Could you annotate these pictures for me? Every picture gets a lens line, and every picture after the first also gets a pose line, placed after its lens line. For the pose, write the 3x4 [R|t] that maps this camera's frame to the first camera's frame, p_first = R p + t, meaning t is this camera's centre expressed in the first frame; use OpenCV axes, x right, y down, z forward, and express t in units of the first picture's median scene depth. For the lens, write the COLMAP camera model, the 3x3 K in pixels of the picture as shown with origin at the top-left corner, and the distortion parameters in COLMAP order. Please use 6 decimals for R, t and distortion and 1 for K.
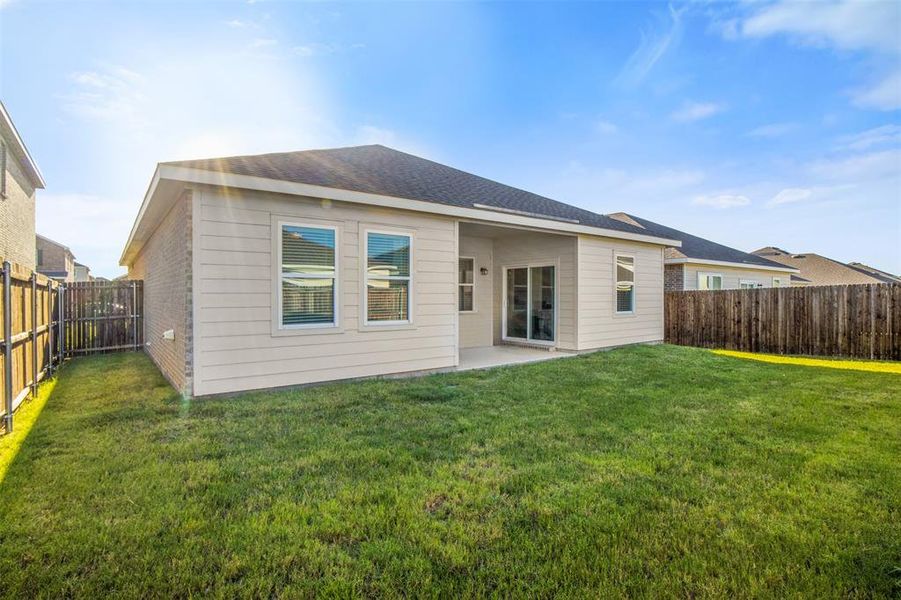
lens RADIAL K [[454.1, 0, 445.2], [0, 454.1, 300.3], [0, 0, 1]] dist [-0.012959, 0.000748]
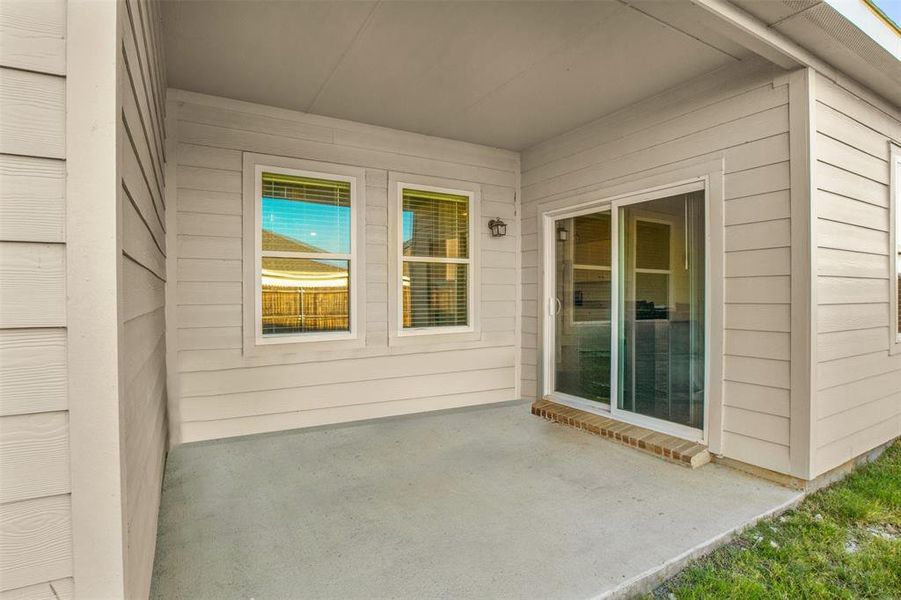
lens RADIAL K [[454.1, 0, 445.2], [0, 454.1, 300.3], [0, 0, 1]] dist [-0.012959, 0.000748]
pose [[0.992222, 0.000567, -0.124483, 0.090316], [-0.001689, 0.999959, -0.008906, 0.003839], [0.124473, 0.009047, 0.992182, 0.598280]]
